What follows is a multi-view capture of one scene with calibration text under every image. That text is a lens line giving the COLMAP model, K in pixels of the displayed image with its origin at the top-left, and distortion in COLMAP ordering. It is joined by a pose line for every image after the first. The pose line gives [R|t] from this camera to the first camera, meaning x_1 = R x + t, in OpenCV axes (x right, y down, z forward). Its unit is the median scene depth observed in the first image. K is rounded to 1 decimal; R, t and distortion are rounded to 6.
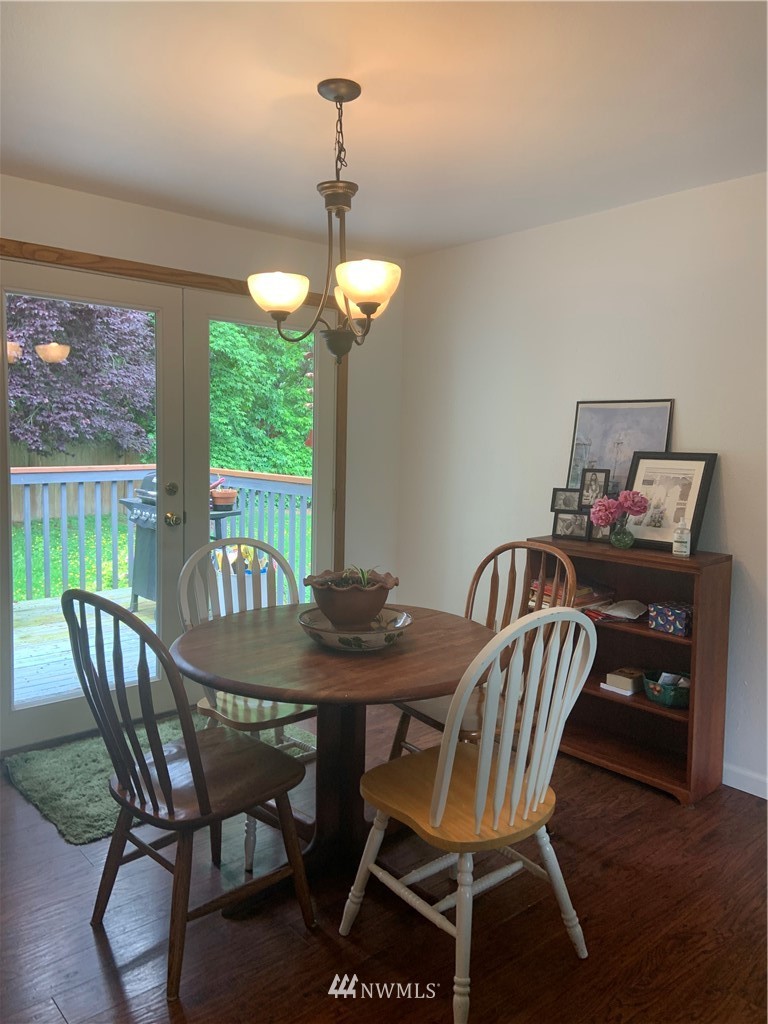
lens RADIAL K [[761.4, 0, 383.3], [0, 761.4, 512.8], [0, 0, 1]] dist [0.057471, -0.055851]
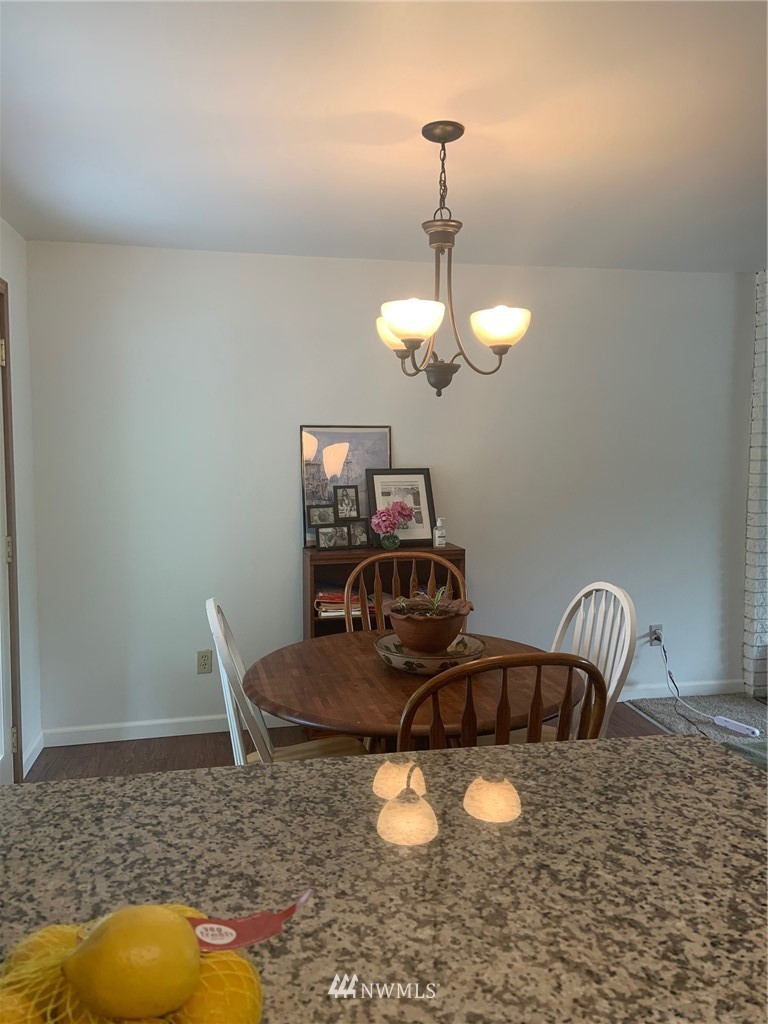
lens RADIAL K [[761.4, 0, 384.5], [0, 761.4, 511.4], [0, 0, 1]] dist [0.057471, -0.055851]
pose [[0.481745, -0.091935, 0.871476, -1.000420], [0.100994, 0.993680, 0.048998, -0.099898], [-0.870472, 0.064409, 0.487985, 0.577254]]
